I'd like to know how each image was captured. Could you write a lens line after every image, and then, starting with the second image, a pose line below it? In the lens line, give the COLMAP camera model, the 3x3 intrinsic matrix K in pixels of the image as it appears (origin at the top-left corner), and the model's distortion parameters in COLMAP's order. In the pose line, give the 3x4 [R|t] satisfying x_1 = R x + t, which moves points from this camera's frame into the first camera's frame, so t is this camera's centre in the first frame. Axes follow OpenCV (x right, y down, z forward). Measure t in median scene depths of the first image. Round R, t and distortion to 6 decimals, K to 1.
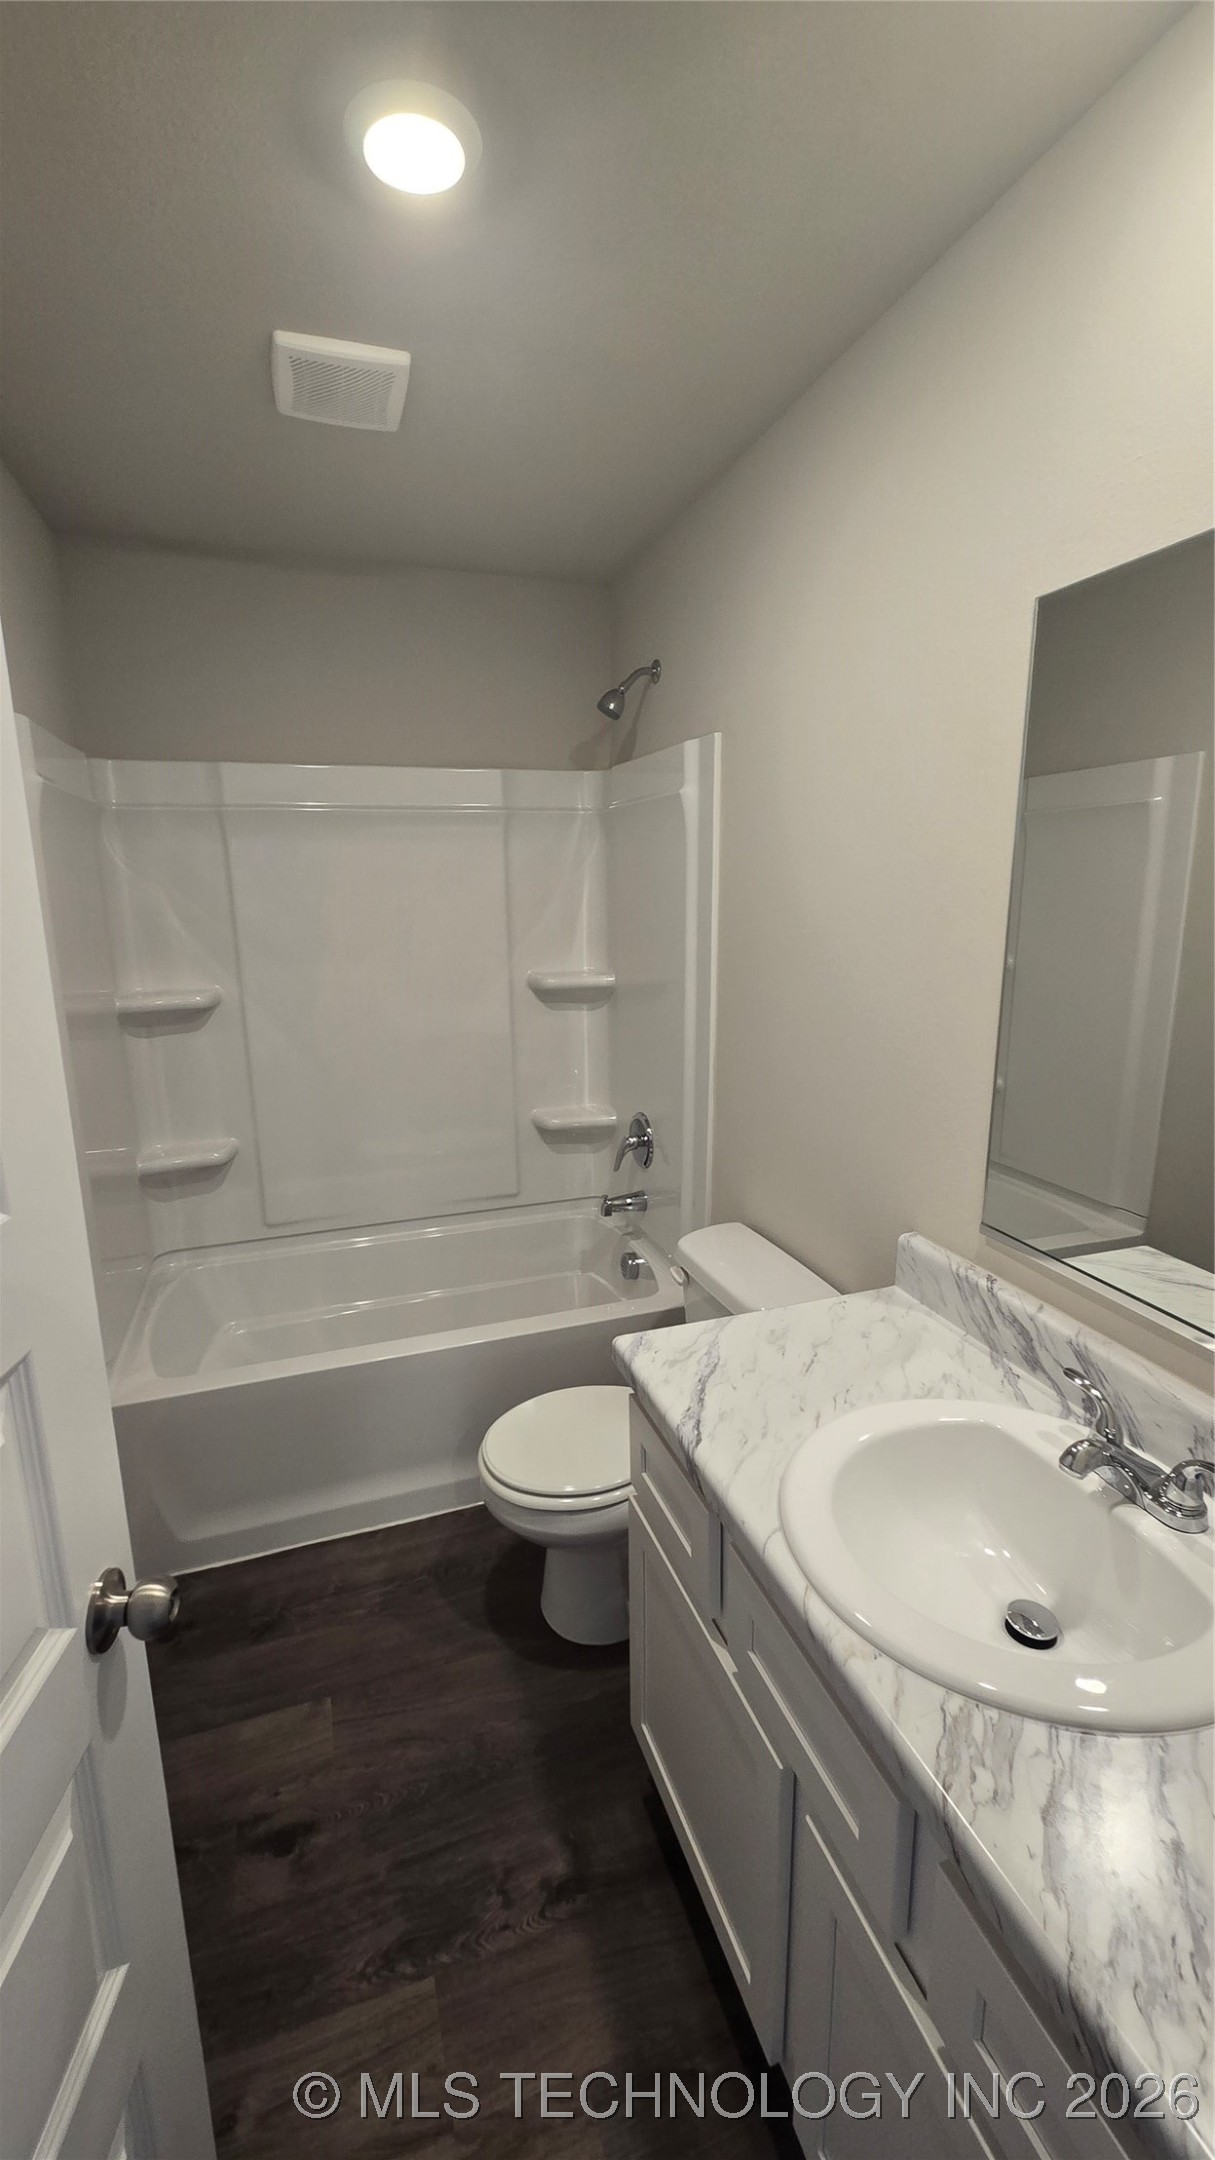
lens RADIAL K [[889.7, 0, 601.2], [0, 889.7, 1095.0], [0, 0, 1]] dist [-0.000888, 0.000092]
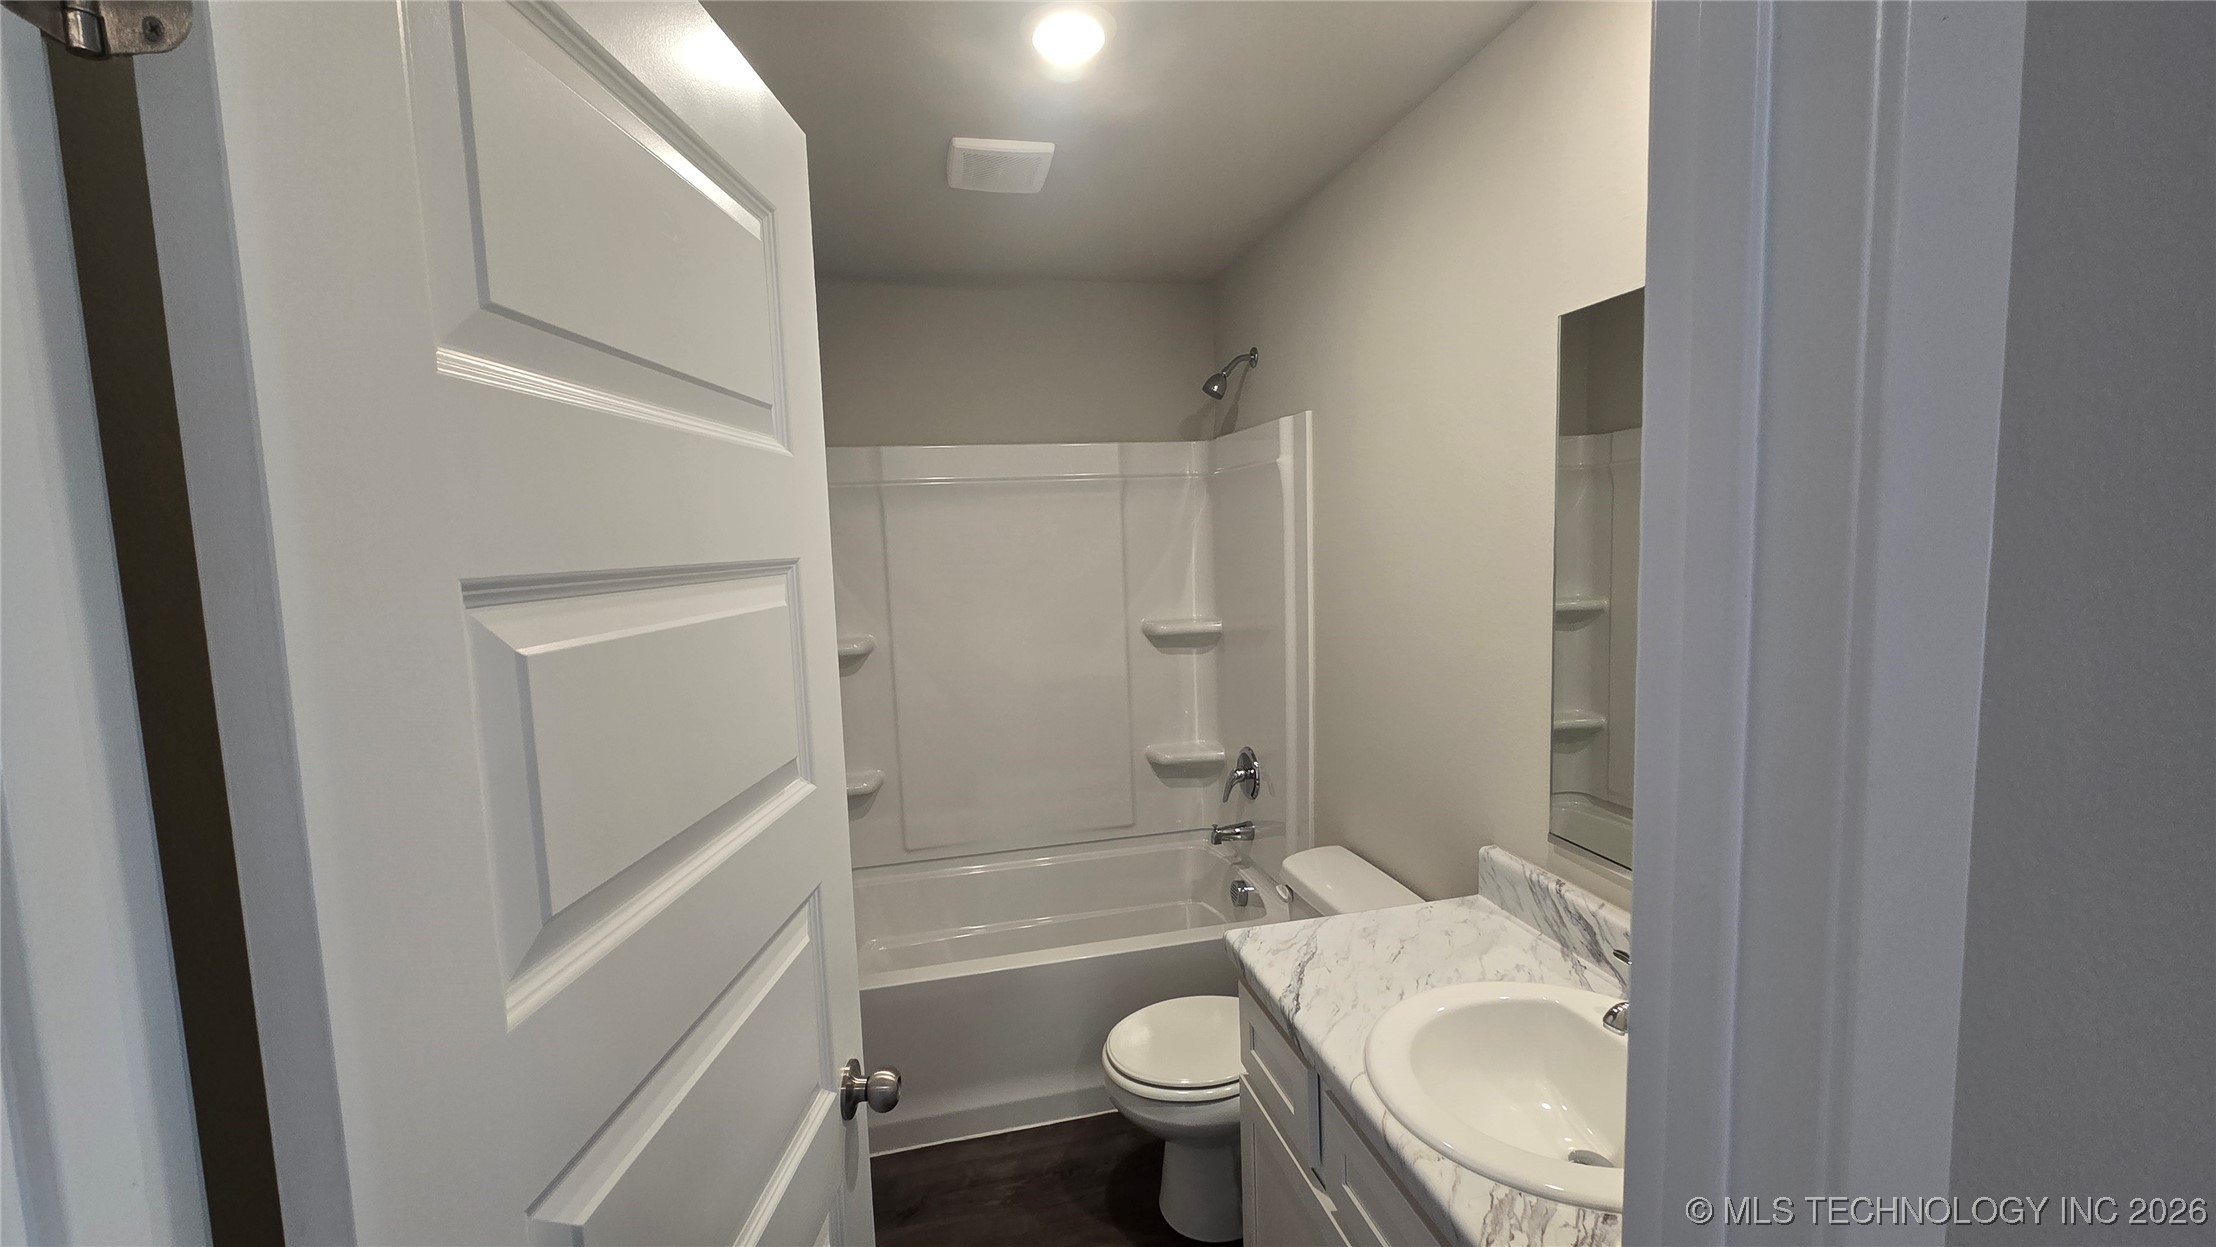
lens RADIAL K [[912.8, 0, 1112.0], [0, 912.8, 635.6], [0, 0, 1]] dist [-0.000888, 0.000092]
pose [[0.994541, -0.011512, -0.103705, -0.003442], [-0.000961, 0.992842, -0.119434, 0.027084], [0.104338, 0.118881, 0.987411, -0.194790]]
